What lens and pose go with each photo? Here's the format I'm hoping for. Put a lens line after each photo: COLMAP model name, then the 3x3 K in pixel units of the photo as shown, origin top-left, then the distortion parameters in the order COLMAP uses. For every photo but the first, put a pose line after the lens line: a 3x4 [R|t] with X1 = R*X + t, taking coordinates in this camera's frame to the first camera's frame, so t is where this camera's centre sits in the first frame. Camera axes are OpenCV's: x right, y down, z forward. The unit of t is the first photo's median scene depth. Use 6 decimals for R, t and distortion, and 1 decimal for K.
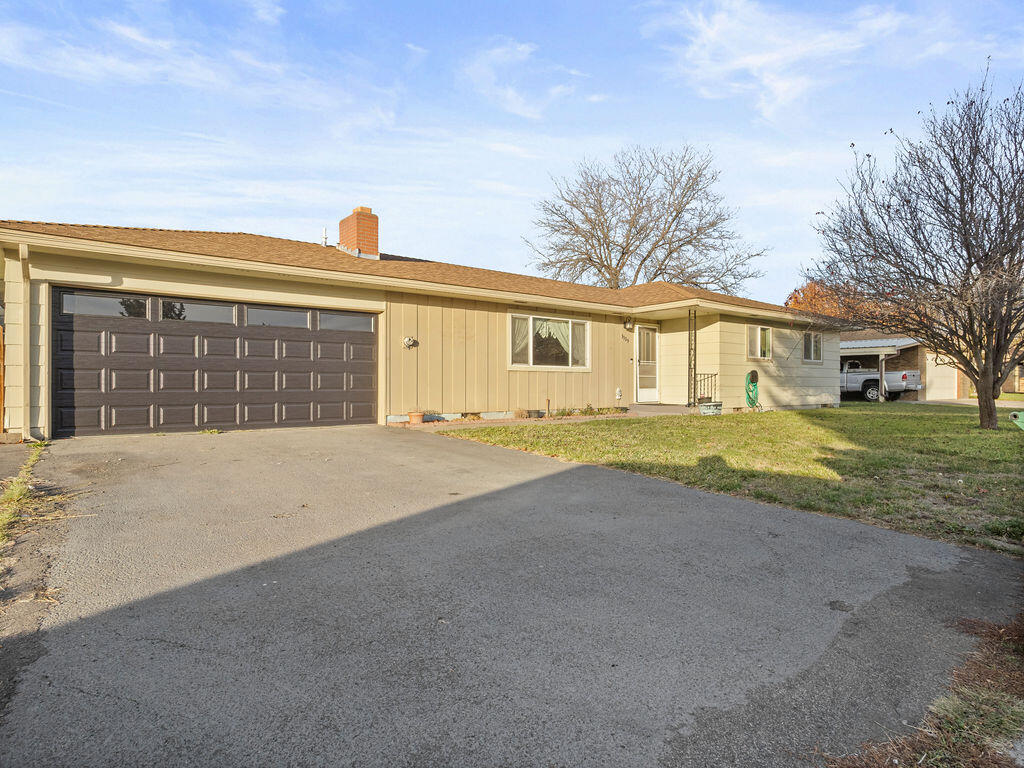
lens RADIAL K [[550.4, 0, 512.0], [0, 550.4, 384.0], [0, 0, 1]] dist [-0.001553, 0.000352]
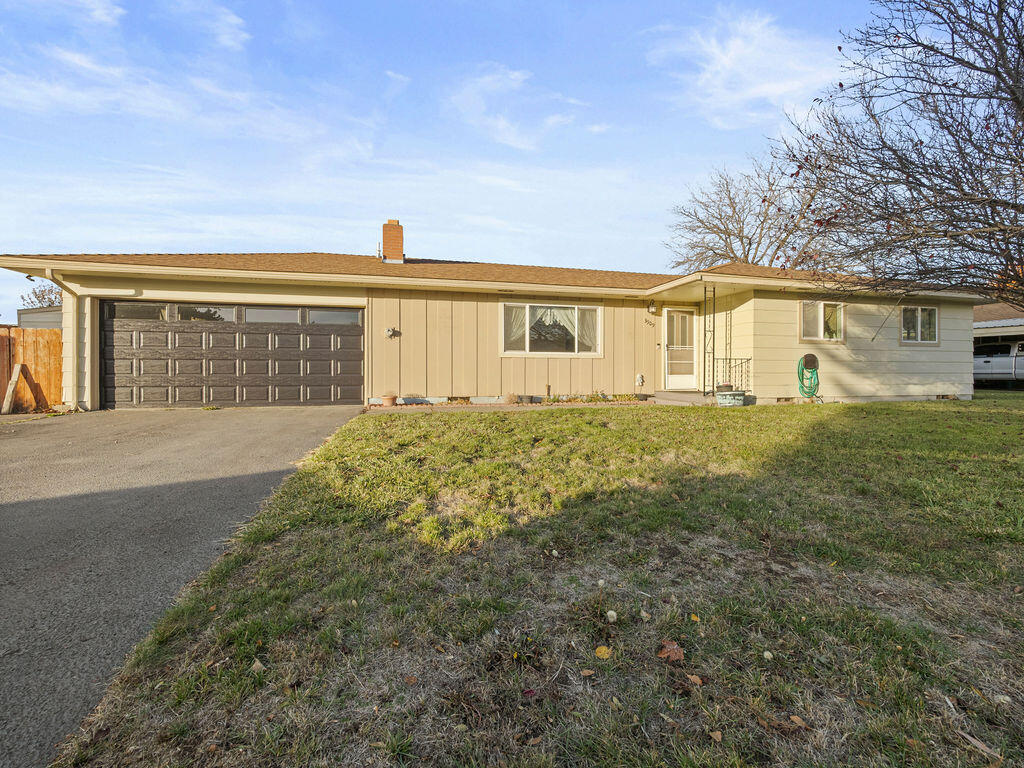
lens RADIAL K [[434.0, 0, 509.9], [0, 434.0, 370.1], [0, 0, 1]] dist [-0.011809, 0.004440]
pose [[0.922184, 0.000132, -0.386753, 0.317319], [-0.000132, 1.000000, 0.000027, -0.000244], [0.386753, 0.000026, 0.922184, 0.239612]]
